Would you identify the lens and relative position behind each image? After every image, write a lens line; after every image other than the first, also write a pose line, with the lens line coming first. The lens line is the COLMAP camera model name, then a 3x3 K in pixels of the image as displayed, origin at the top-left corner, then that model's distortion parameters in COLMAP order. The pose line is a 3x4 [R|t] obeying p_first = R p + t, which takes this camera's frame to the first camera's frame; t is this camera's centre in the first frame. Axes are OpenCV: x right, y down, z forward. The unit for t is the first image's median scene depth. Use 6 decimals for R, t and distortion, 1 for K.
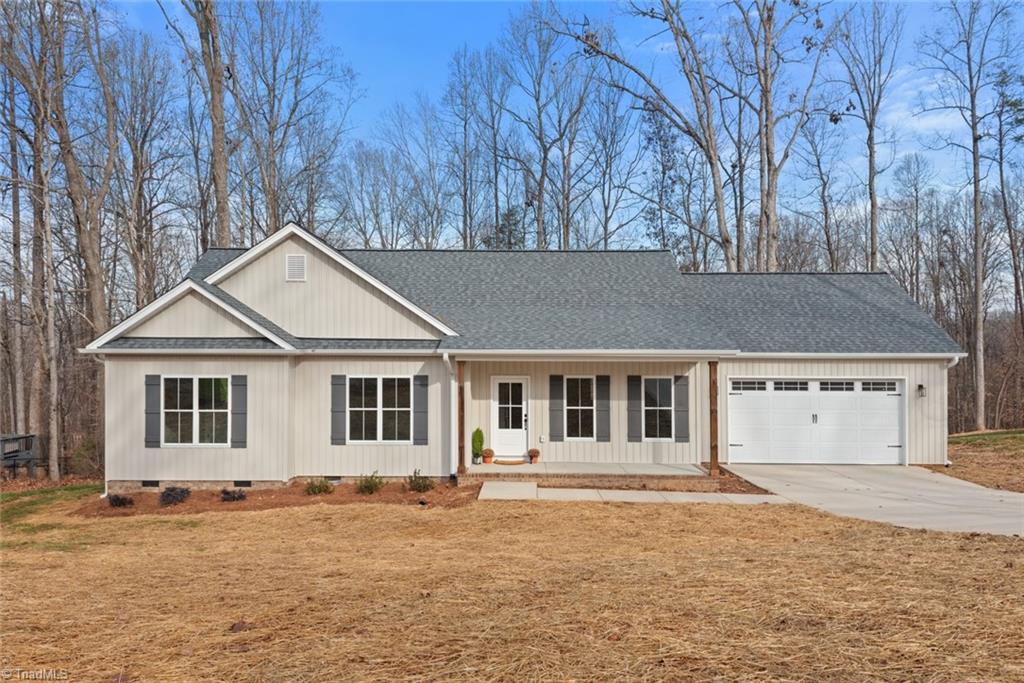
lens RADIAL K [[702.5, 0, 515.0], [0, 702.5, 346.4], [0, 0, 1]] dist [0.011291, -0.009681]
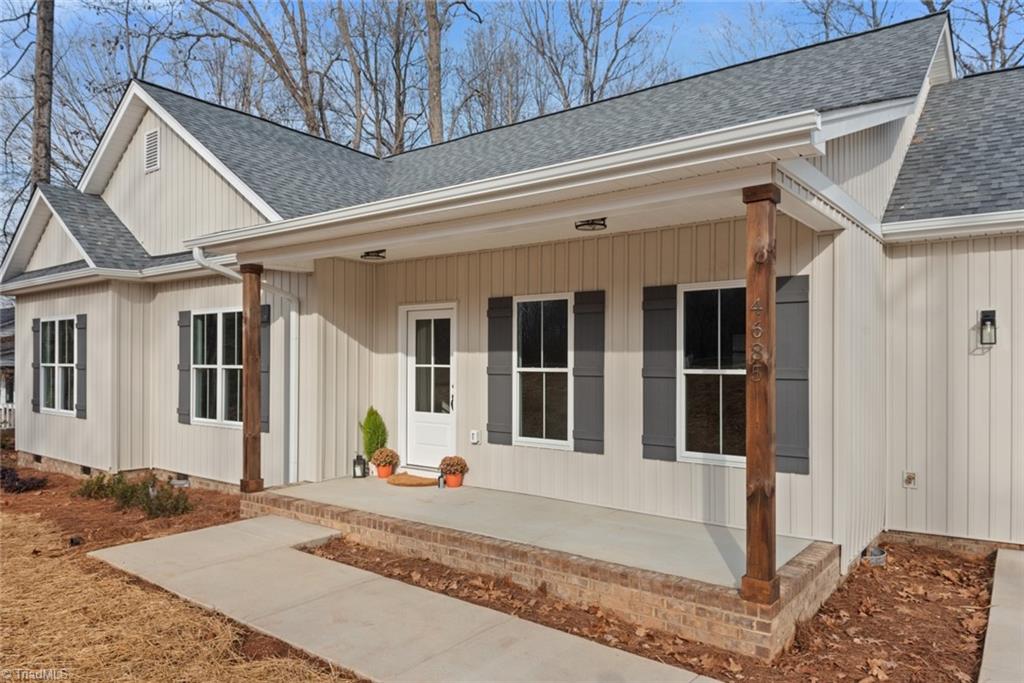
lens RADIAL K [[702.5, 0, 500.4], [0, 702.5, 359.1], [0, 0, 1]] dist [0.011291, -0.009681]
pose [[0.793304, -0.005310, -0.608802, 0.333365], [0.004896, 0.999985, -0.002343, 0.081965], [0.608806, -0.001122, 0.793319, 0.644368]]
